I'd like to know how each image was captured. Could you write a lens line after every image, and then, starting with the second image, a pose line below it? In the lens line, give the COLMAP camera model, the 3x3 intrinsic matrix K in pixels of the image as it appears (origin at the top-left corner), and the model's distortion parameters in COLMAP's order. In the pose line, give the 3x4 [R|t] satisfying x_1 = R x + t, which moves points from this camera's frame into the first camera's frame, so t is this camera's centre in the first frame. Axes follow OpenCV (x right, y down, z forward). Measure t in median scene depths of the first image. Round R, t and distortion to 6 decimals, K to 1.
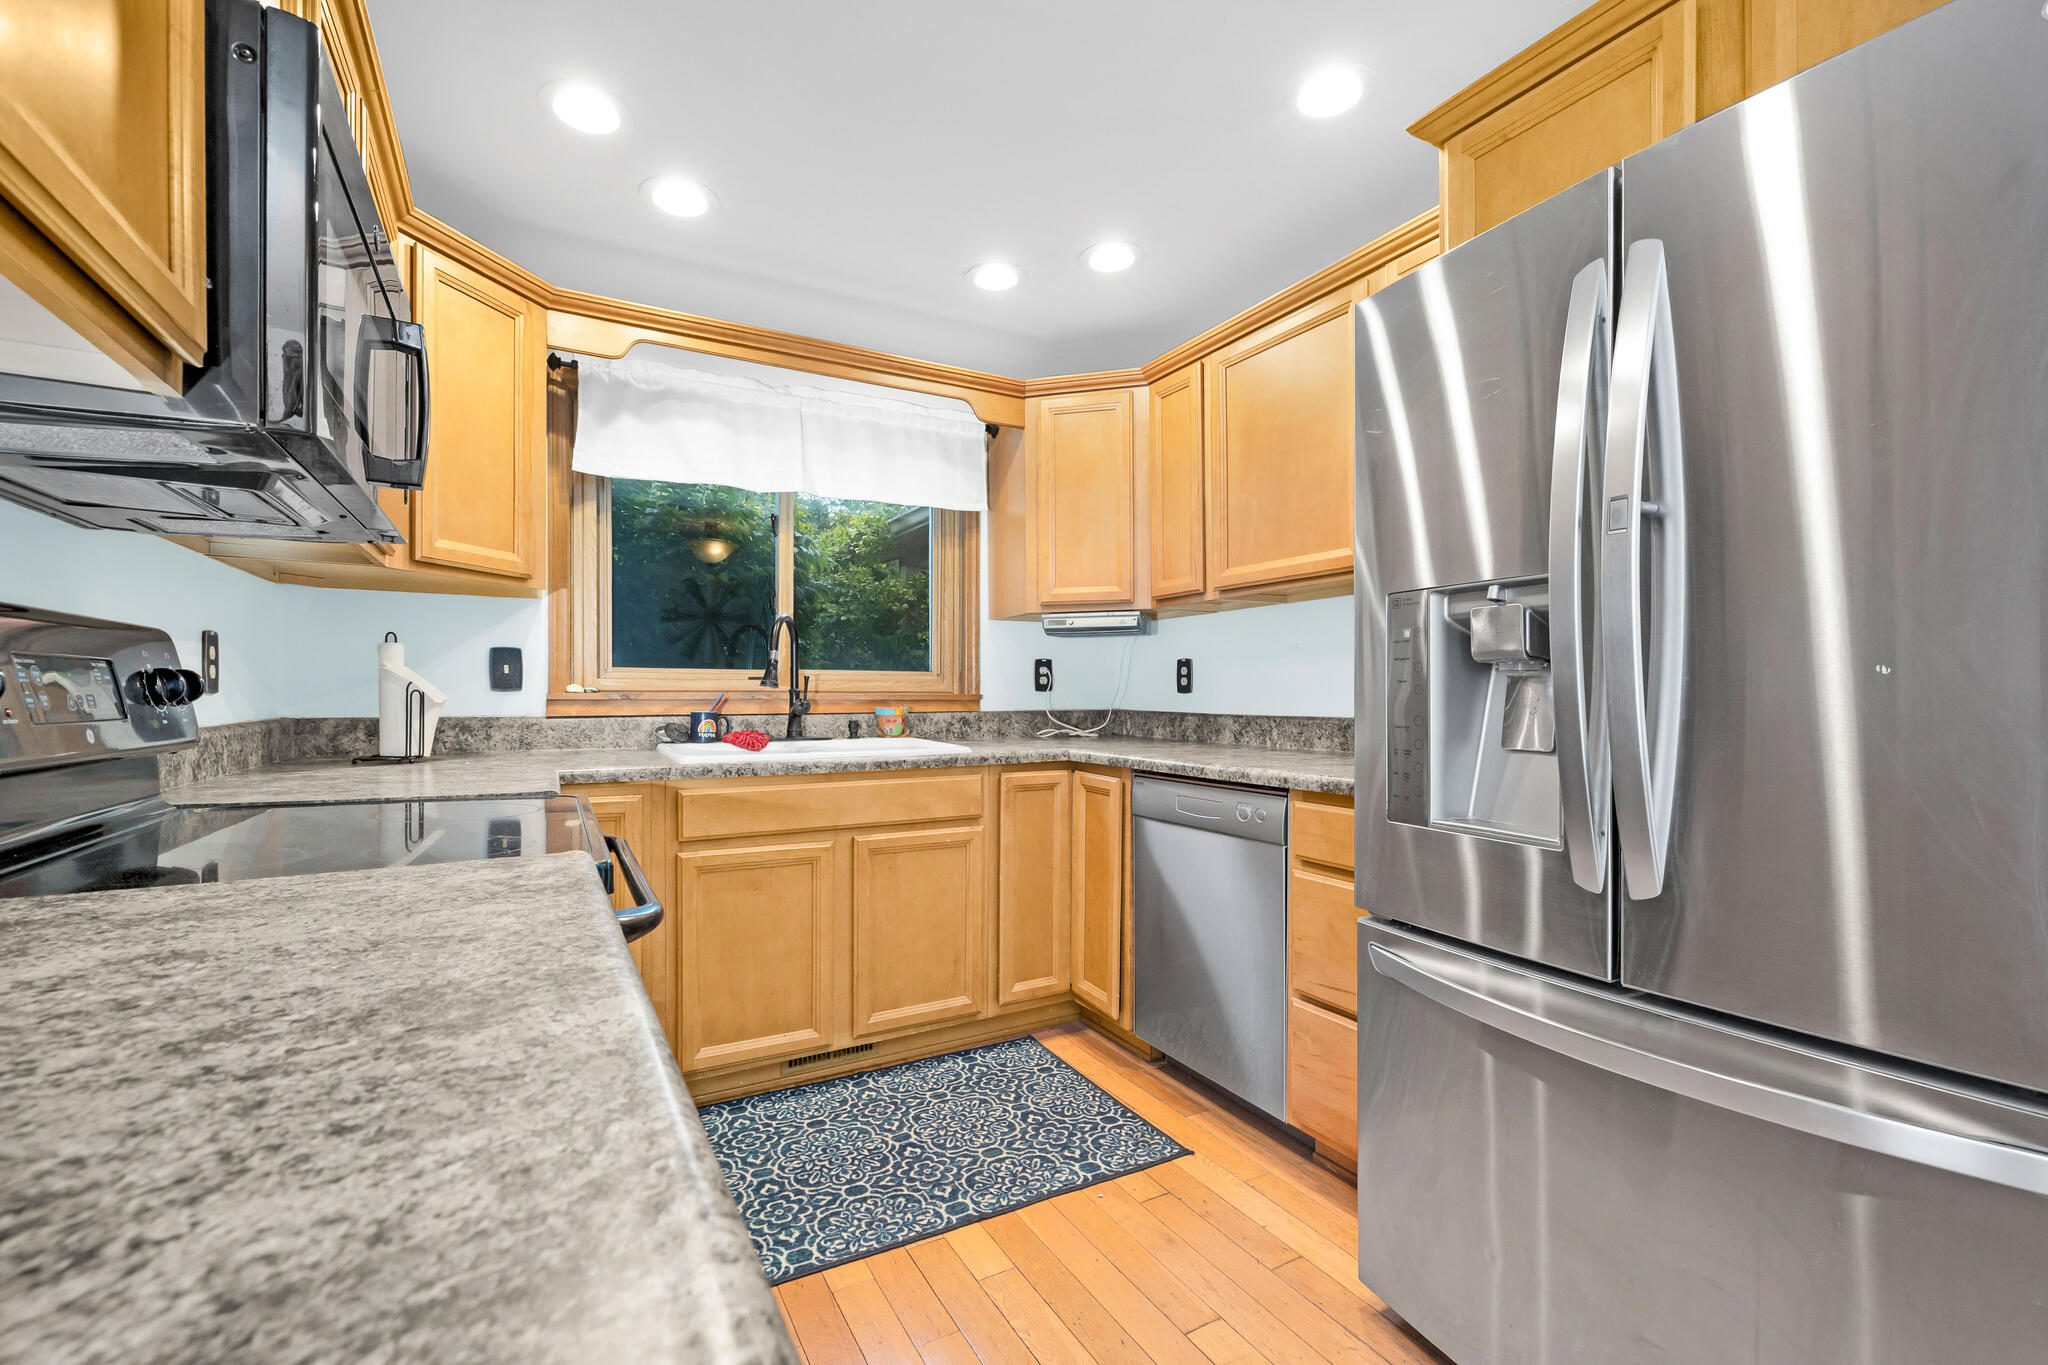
lens RADIAL K [[873.0, 0, 1026.0], [0, 873.0, 697.7], [0, 0, 1]] dist [-0.002216, -0.000816]
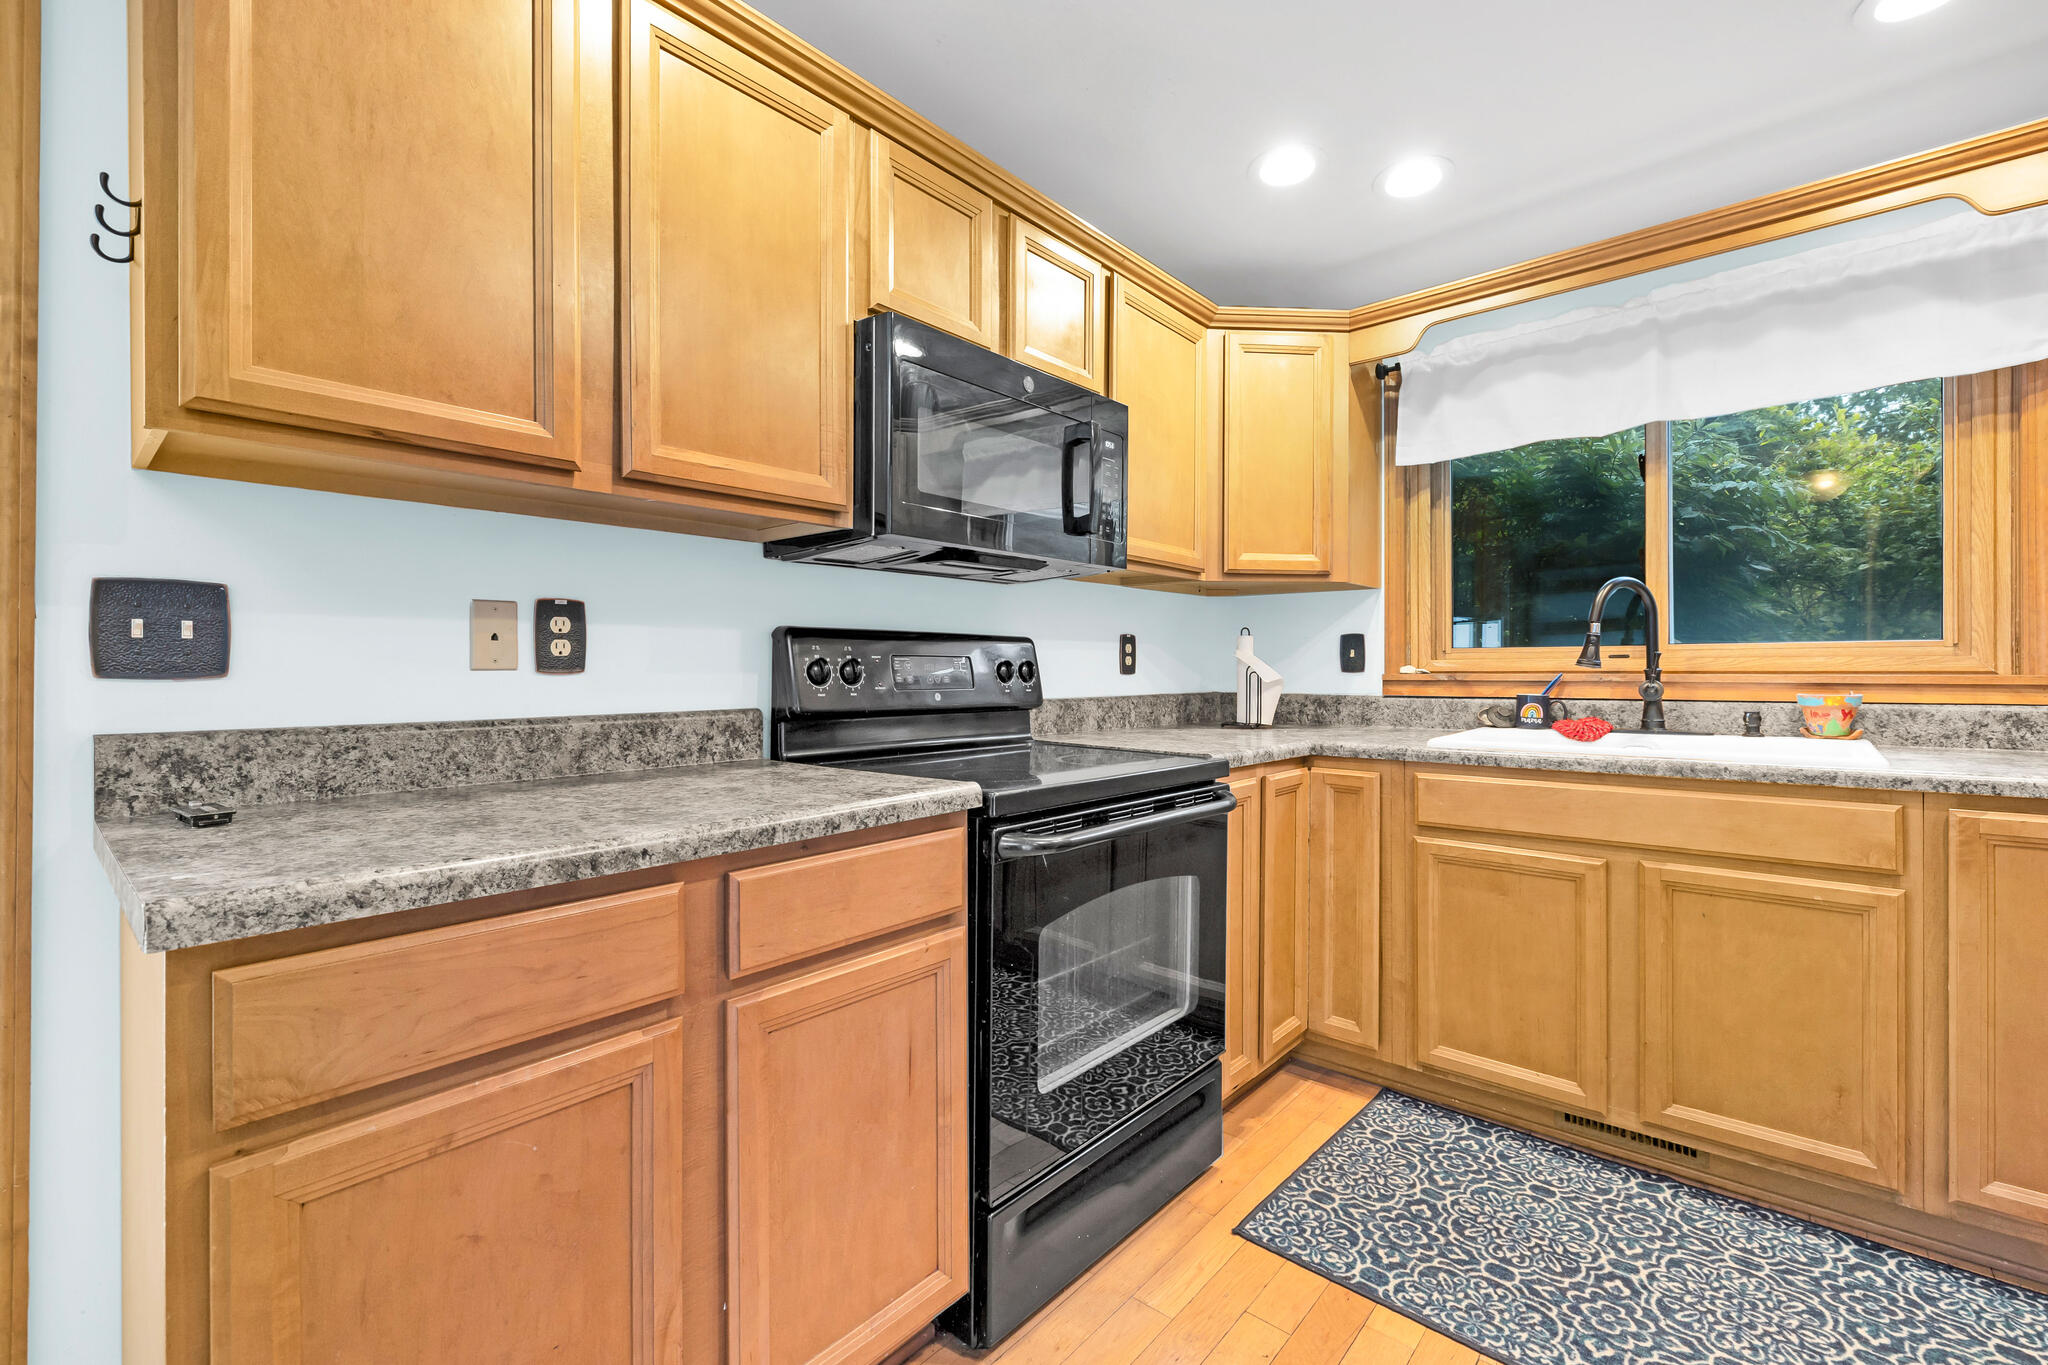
lens RADIAL K [[868.3, 0, 1026.7], [0, 868.3, 664.5], [0, 0, 1]] dist [-0.000905, -0.000509]
pose [[0.334563, -0.010705, -0.942313, 0.344157], [-0.004450, 0.999906, -0.012939, -0.001371], [0.942363, 0.008522, 0.334484, 0.228773]]
